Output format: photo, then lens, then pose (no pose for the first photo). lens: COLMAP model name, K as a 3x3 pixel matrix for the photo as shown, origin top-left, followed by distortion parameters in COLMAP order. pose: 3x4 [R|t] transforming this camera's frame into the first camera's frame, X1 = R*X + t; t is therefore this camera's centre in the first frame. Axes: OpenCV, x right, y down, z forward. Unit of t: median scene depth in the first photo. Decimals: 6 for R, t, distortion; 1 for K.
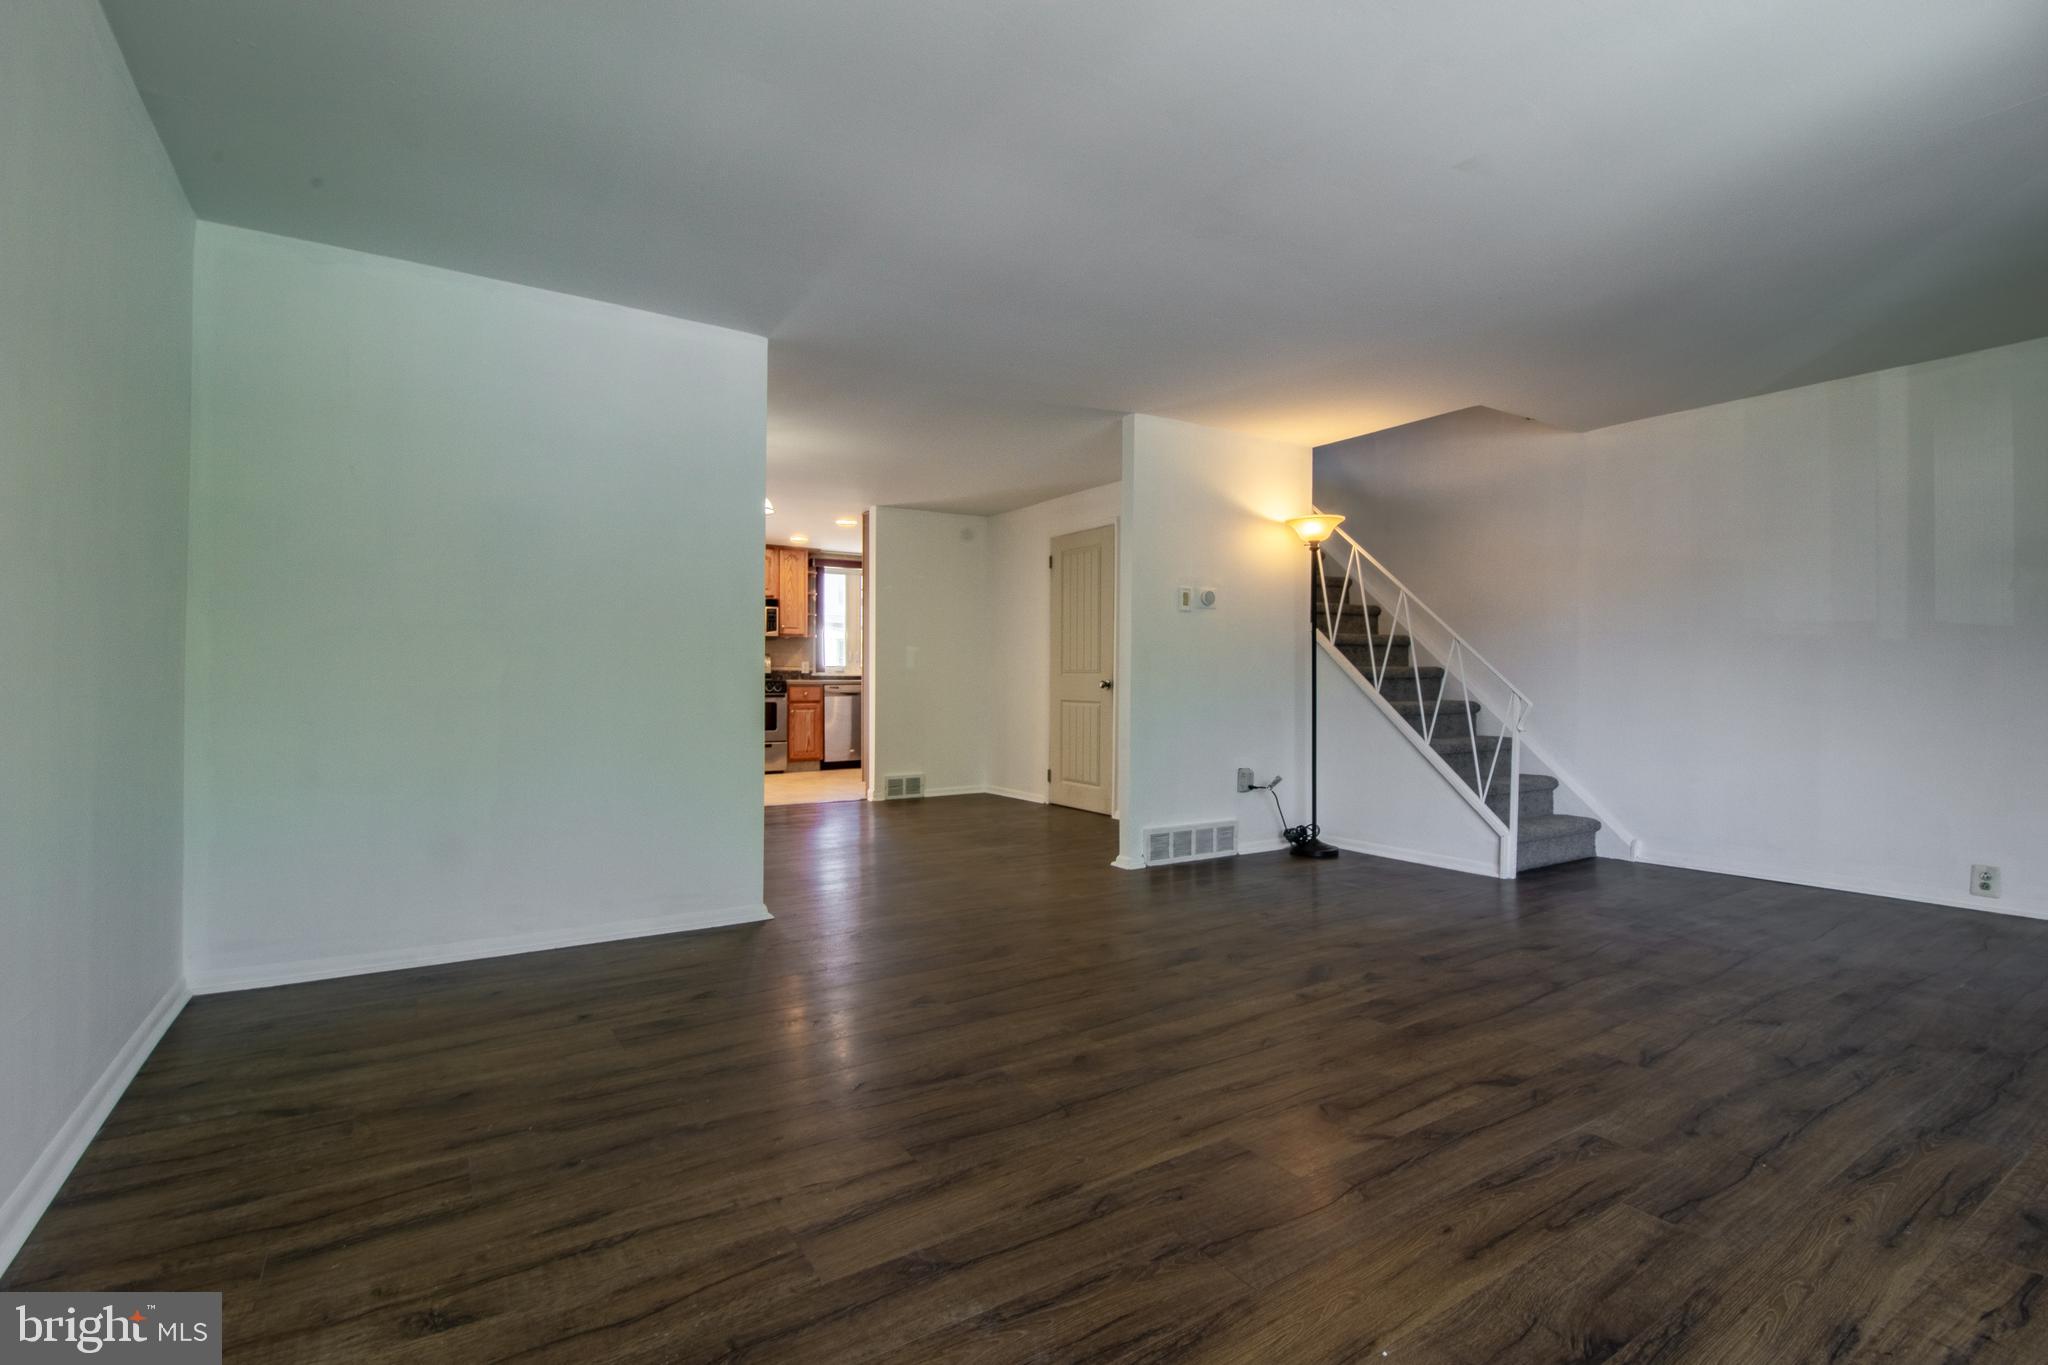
lens RADIAL K [[975.1, 0, 1024.0], [0, 975.1, 682.5], [0, 0, 1]] dist [-0.030898, -0.000012]
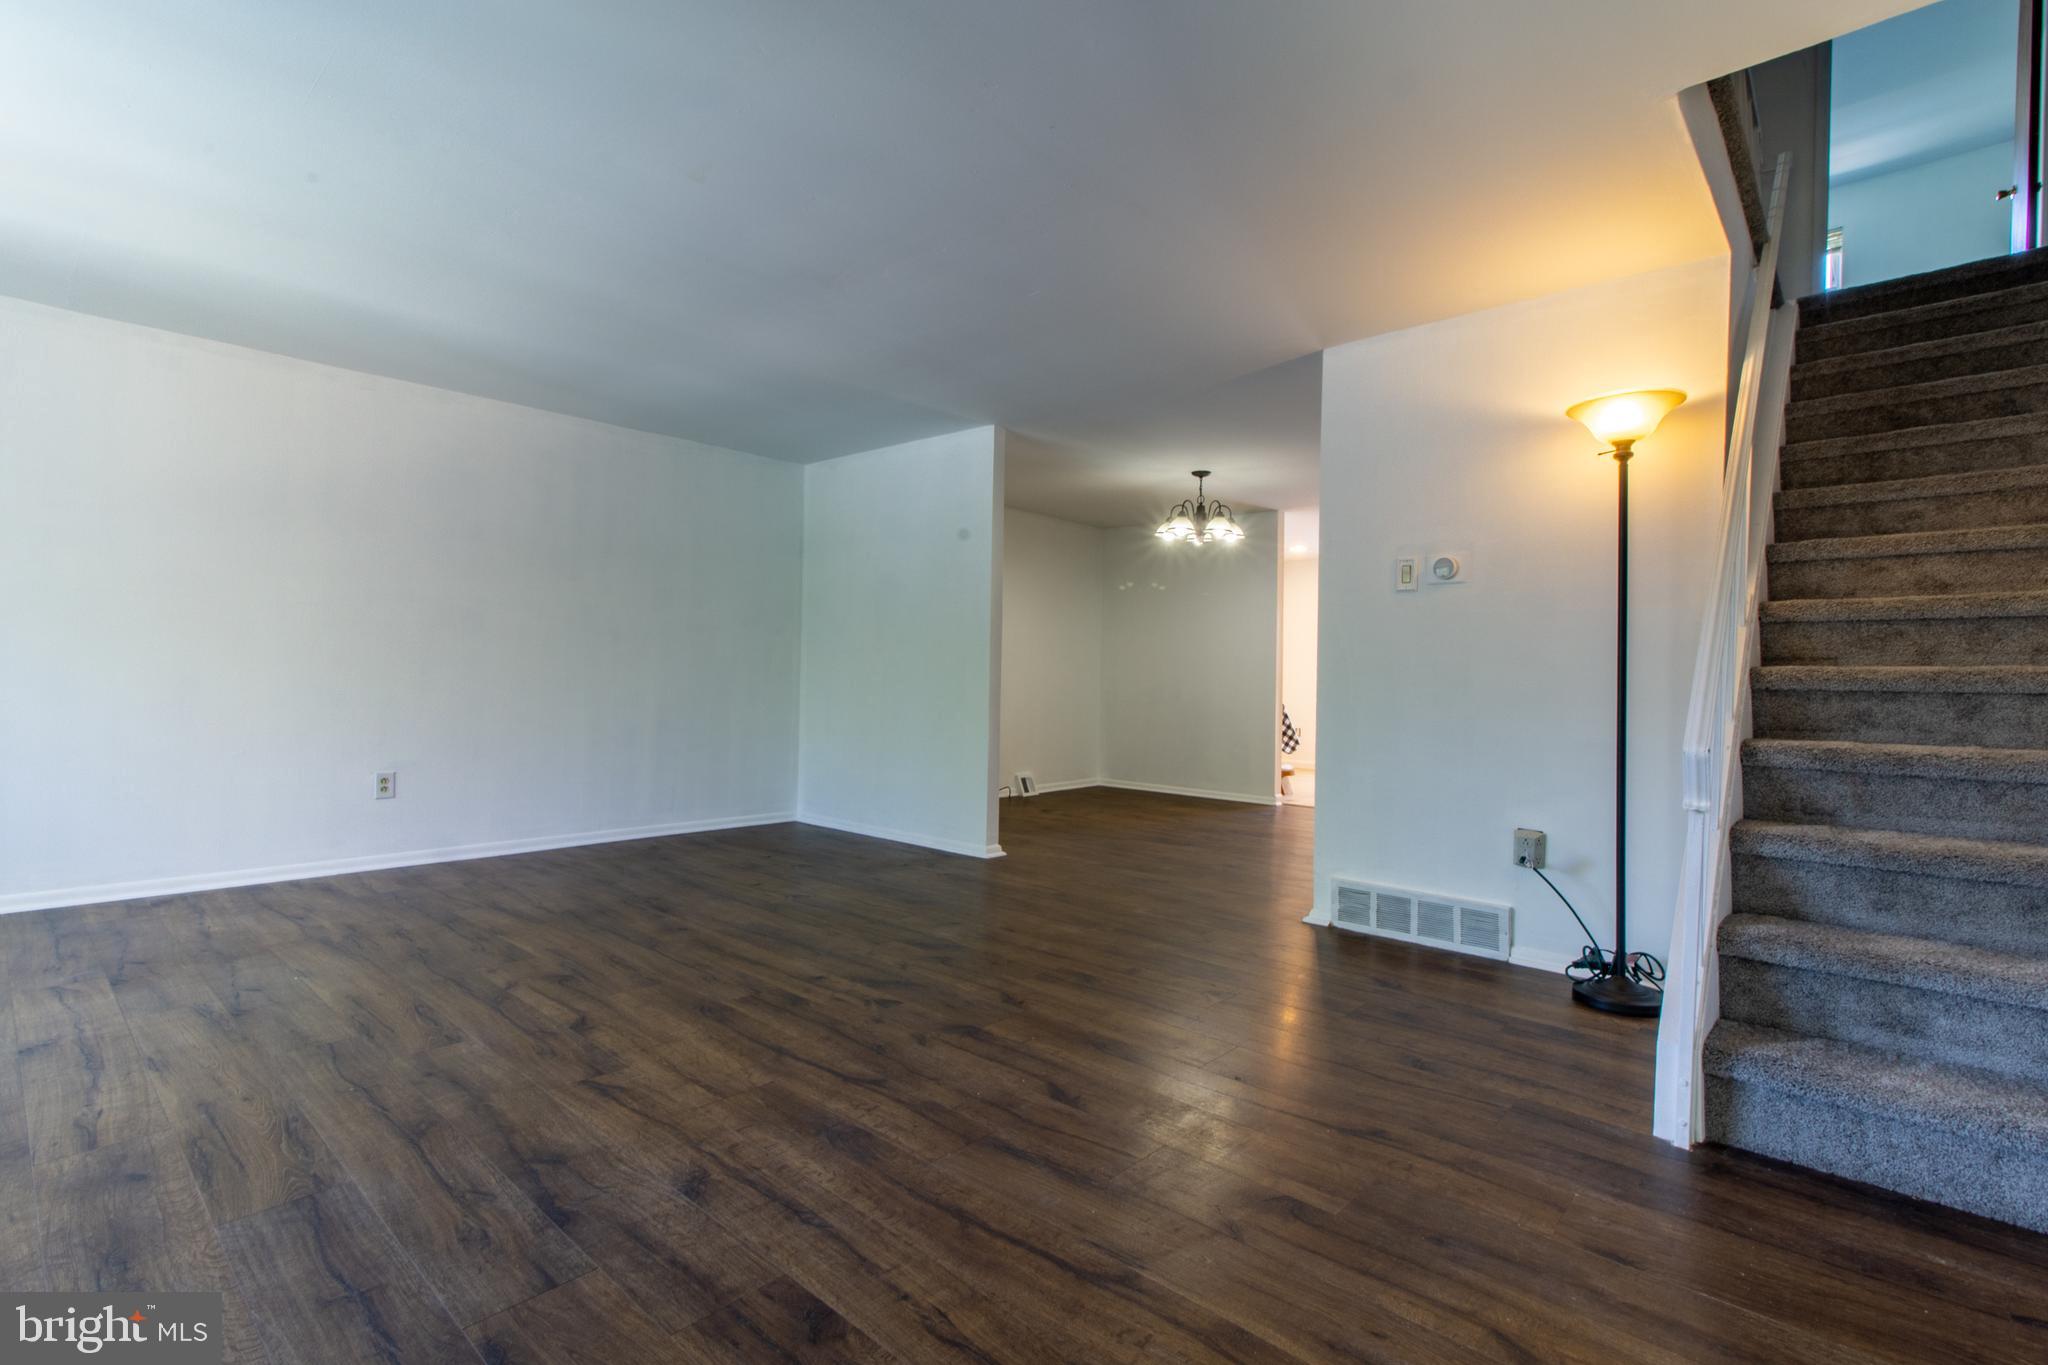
lens RADIAL K [[956.5, 0, 1024.0], [0, 956.5, 682.5], [0, 0, 1]] dist [0.011687, 0.005385]
pose [[0.242805, 0.002932, -0.970071, 1.520924], [-0.016482, 0.999864, -0.001103, -0.001378], [0.969935, 0.016256, 0.242820, 1.075071]]
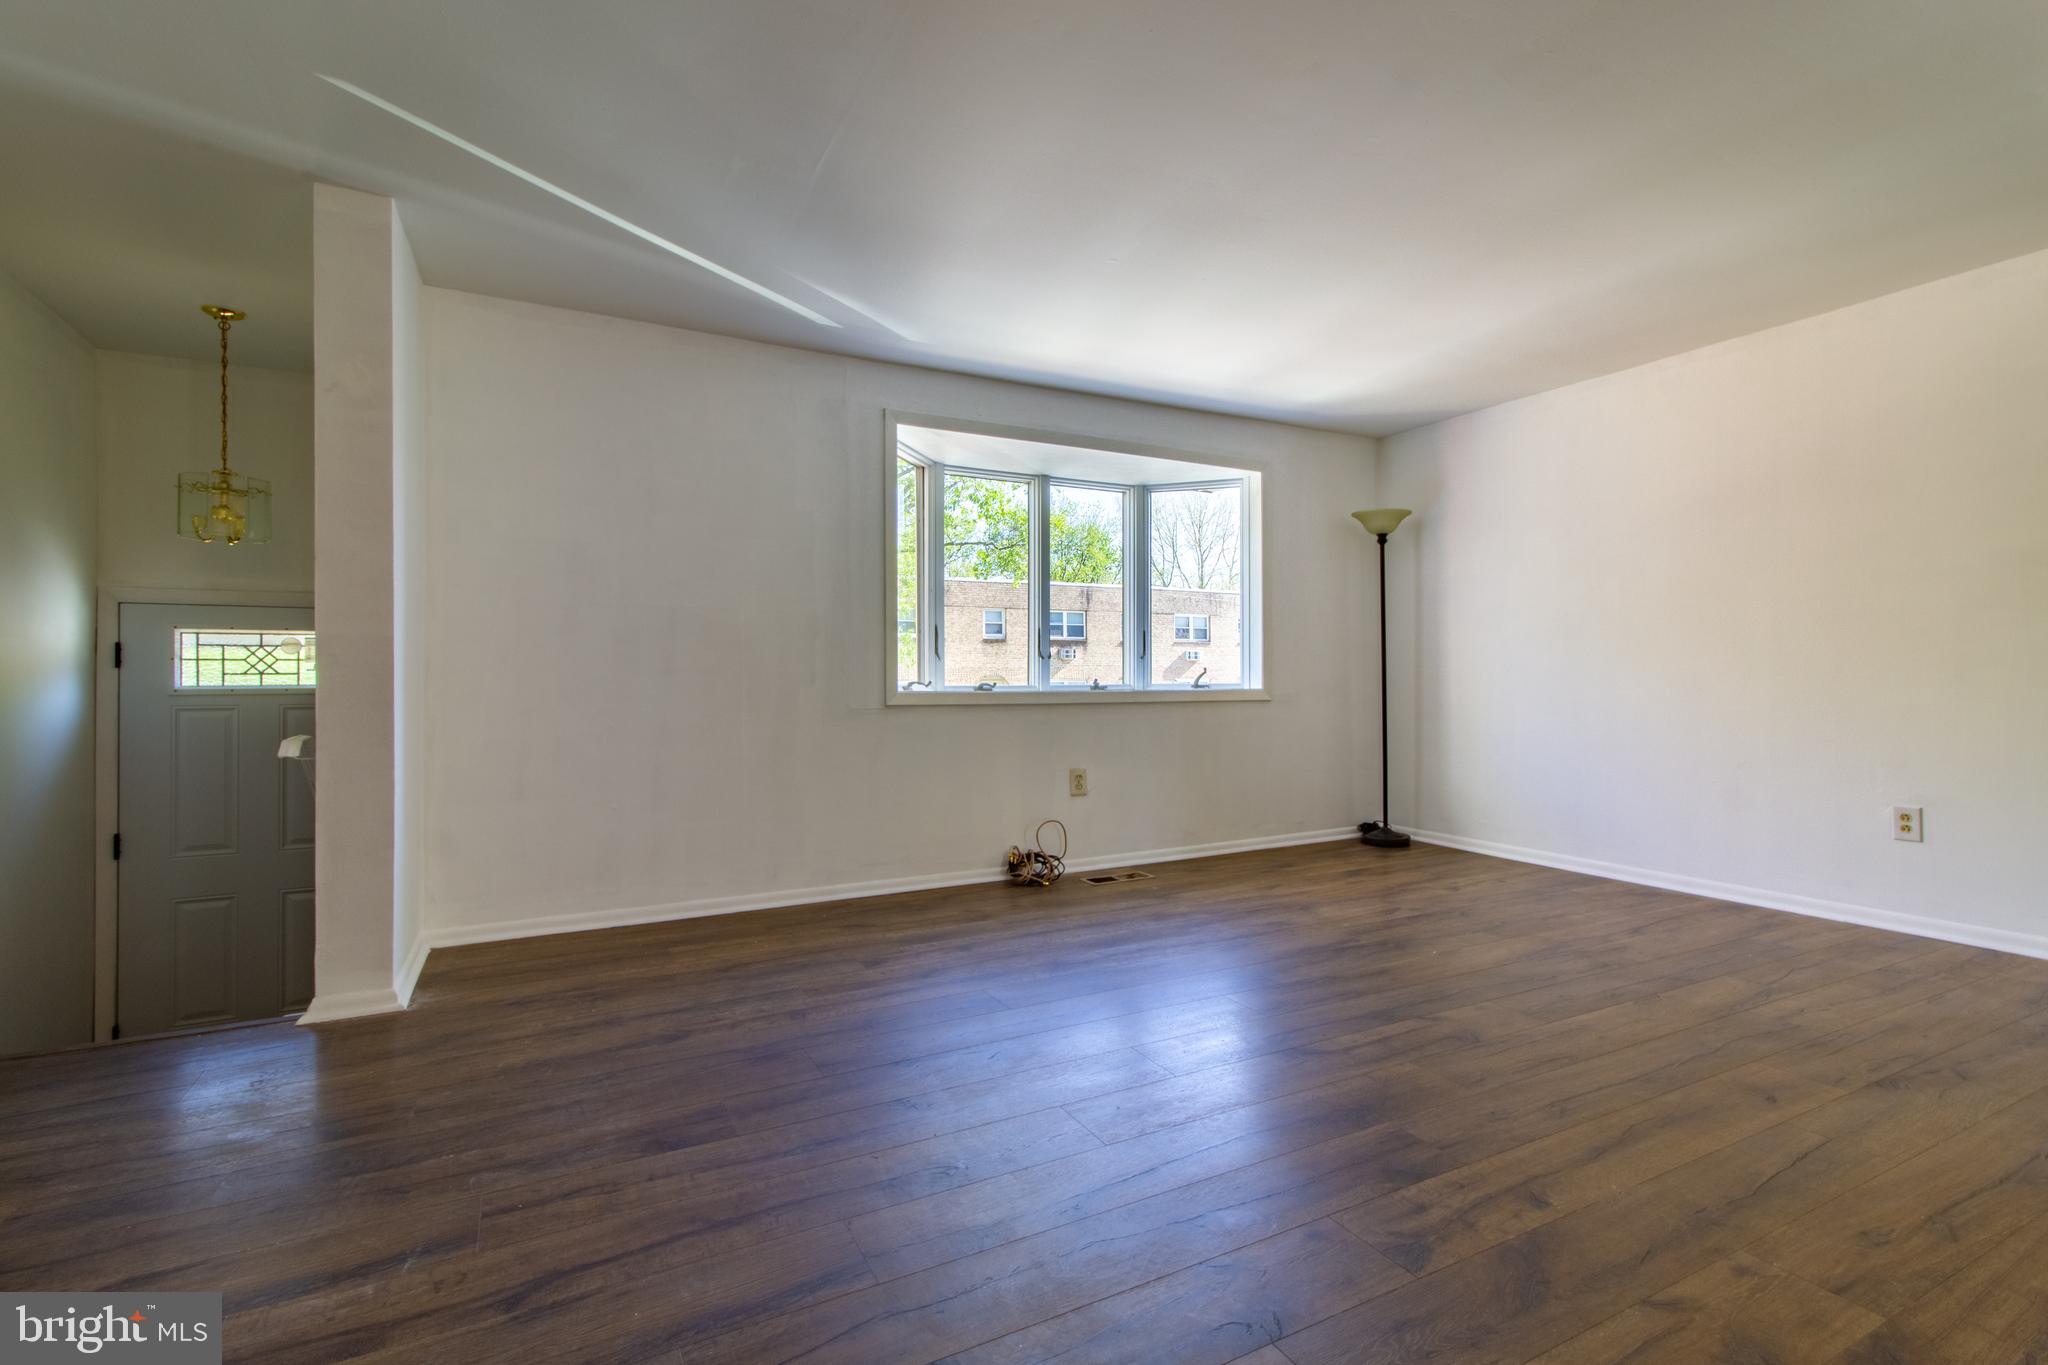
lens RADIAL K [[953.1, 0, 1024.0], [0, 953.1, 682.5], [0, 0, 1]] dist [0.000394, -0.001164]
pose [[-0.995584, -0.008469, 0.093497, 0.617099], [-0.007209, 0.999879, 0.013806, -0.000873], [-0.093603, 0.013071, -0.995524, 1.803512]]
